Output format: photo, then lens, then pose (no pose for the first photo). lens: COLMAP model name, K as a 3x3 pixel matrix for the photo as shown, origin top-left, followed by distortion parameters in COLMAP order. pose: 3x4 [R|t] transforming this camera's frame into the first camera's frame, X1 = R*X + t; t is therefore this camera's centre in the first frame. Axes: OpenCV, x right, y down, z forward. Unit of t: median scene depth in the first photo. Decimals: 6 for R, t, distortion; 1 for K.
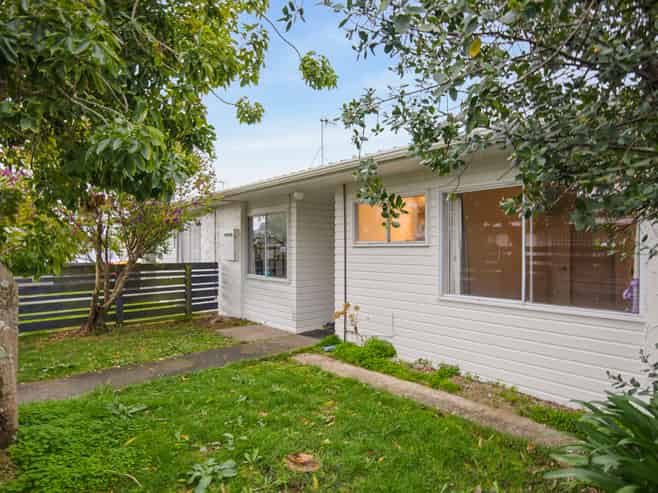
lens RADIAL K [[378.8, 0, 329.0], [0, 378.8, 246.5], [0, 0, 1]] dist [0.000179, 0.000180]
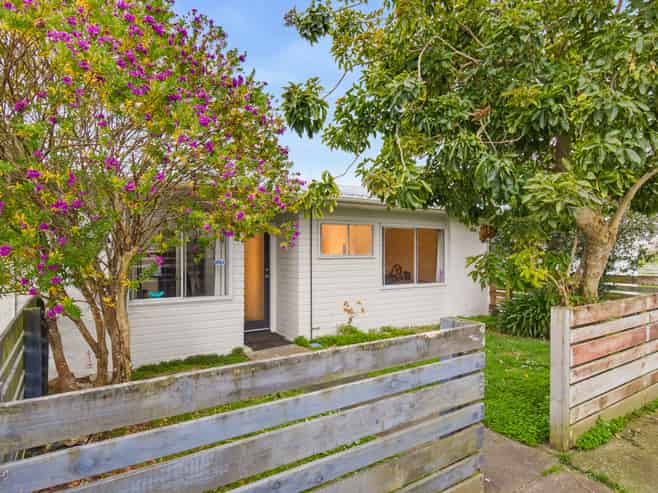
lens RADIAL K [[378.8, 0, 329.0], [0, 378.8, 246.5], [0, 0, 1]] dist [0.000179, 0.000180]
pose [[0.138237, 0.013016, 0.990314, -1.165449], [-0.016898, 0.999799, -0.010782, -0.026059], [-0.990255, -0.015244, 0.138429, 0.806870]]
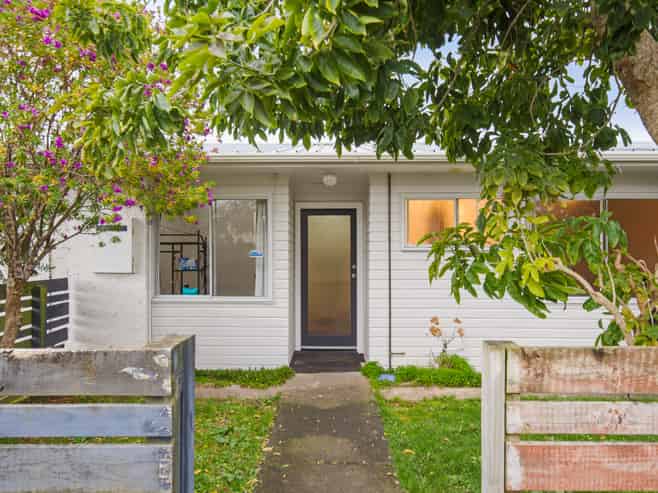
lens RADIAL K [[483.7, 0, 329.0], [0, 483.7, 246.5], [0, 0, 1]] dist [0.002819, 0.000812]
pose [[0.673997, 0.007242, 0.738699, -0.838838], [-0.007862, 0.999966, -0.002630, -0.004276], [-0.738692, -0.004035, 0.674031, 0.408521]]
